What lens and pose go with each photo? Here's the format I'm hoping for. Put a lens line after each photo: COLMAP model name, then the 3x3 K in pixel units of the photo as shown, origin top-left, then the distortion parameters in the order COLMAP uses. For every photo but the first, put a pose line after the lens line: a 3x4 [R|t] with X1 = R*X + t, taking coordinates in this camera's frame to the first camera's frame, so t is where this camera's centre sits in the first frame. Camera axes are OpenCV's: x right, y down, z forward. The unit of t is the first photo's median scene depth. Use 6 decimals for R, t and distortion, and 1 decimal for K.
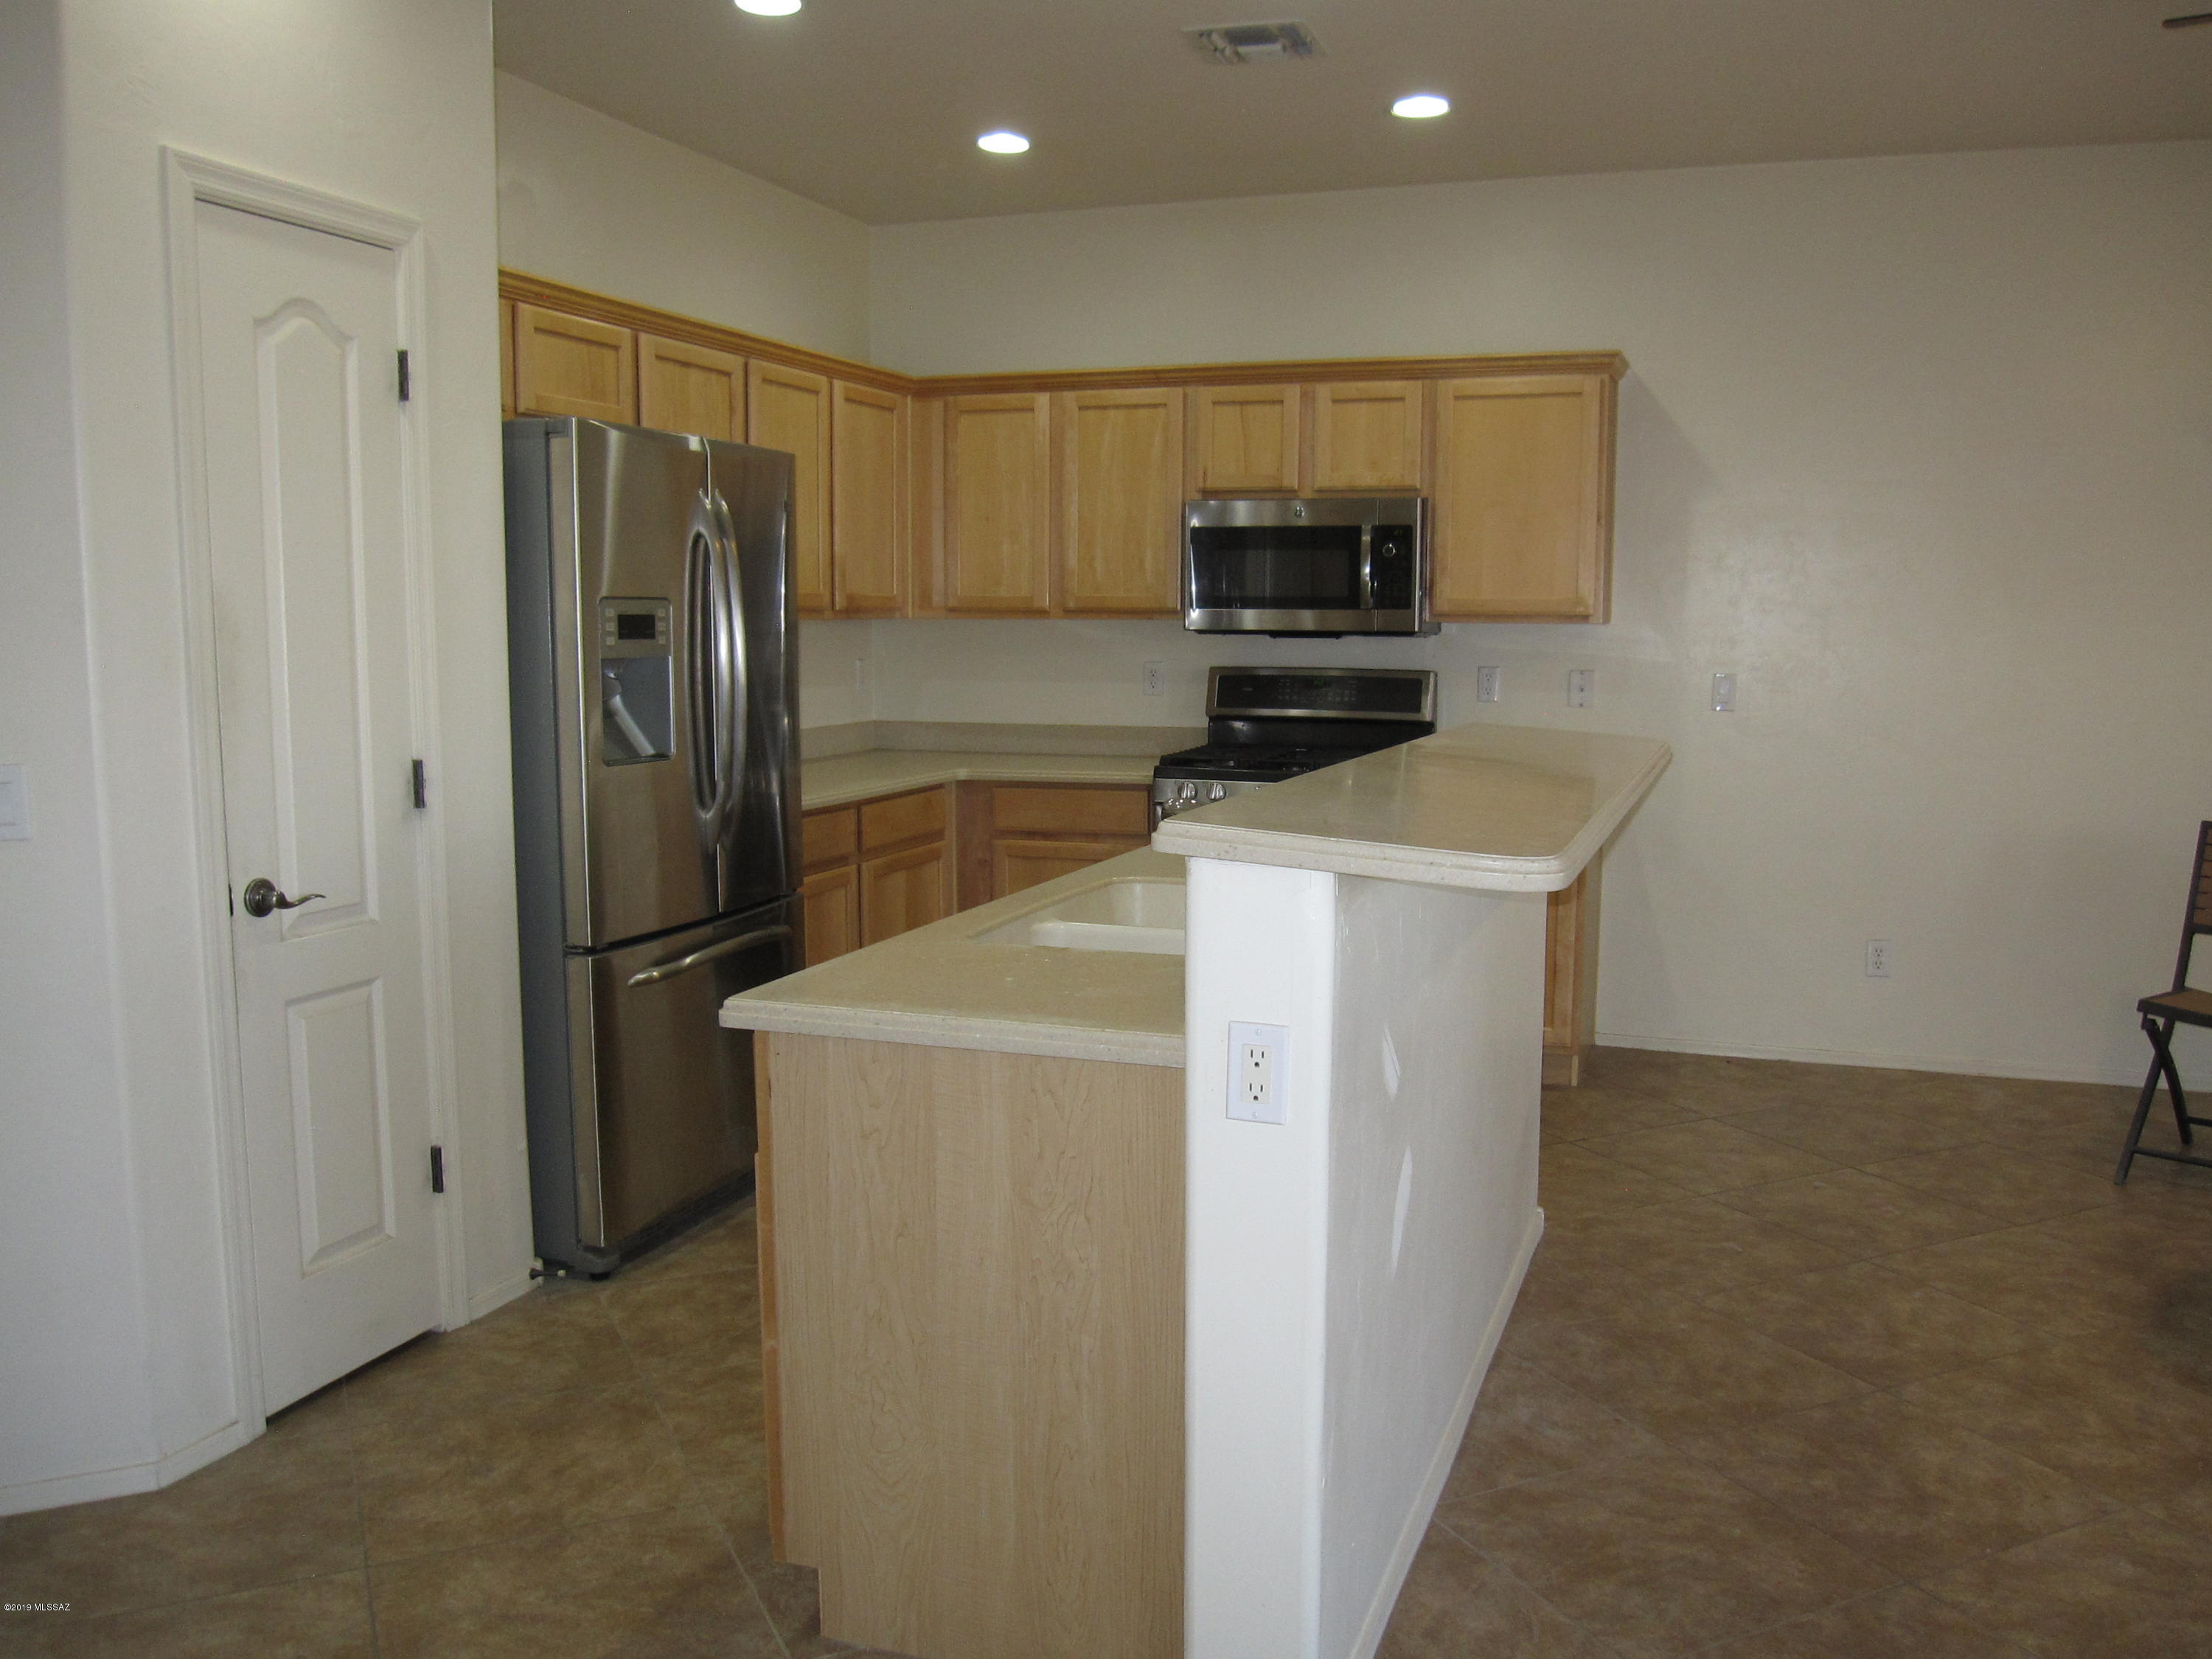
lens RADIAL K [[1847.0, 0, 1106.4], [0, 1847.0, 827.9], [0, 0, 1]] dist [0.001881, 0.000700]
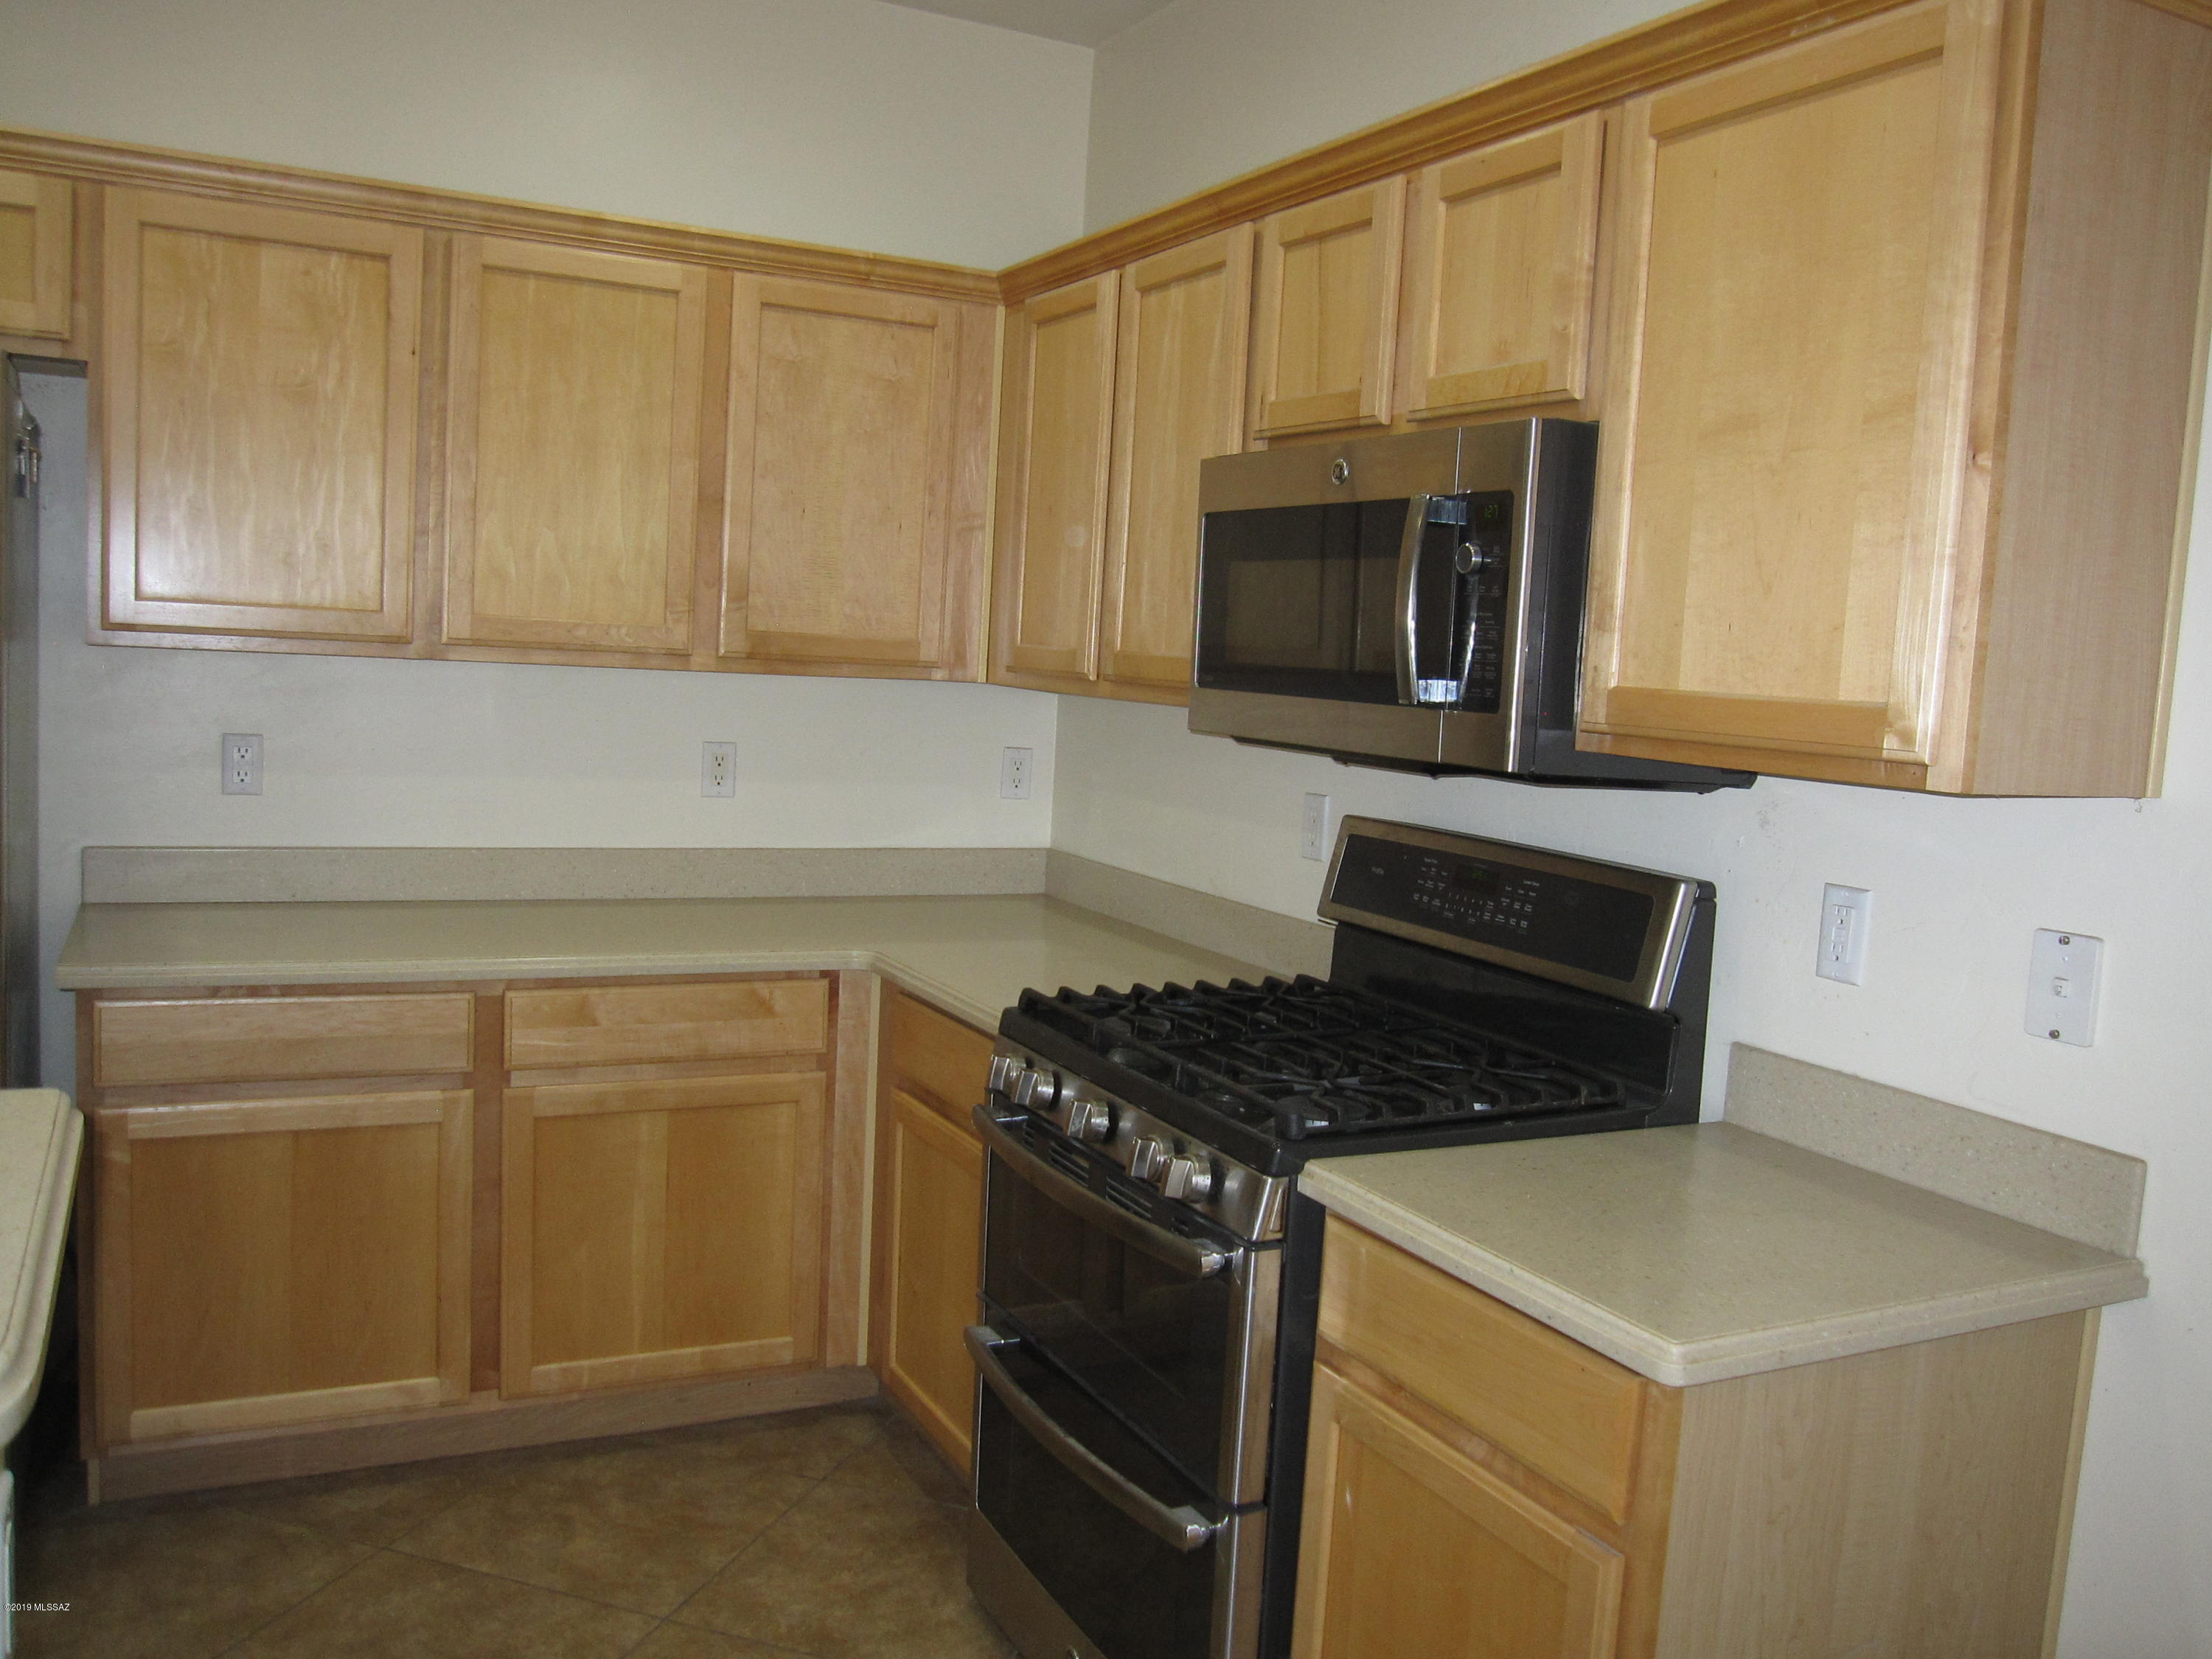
lens RADIAL K [[1847.0, 0, 1104.4], [0, 1847.0, 832.2], [0, 0, 1]] dist [0.001881, 0.000700]
pose [[0.721118, 0.105258, -0.684770, 0.356302], [-0.128909, 0.991517, 0.016657, -0.087126], [0.680714, 0.076261, 0.728569, 0.645941]]
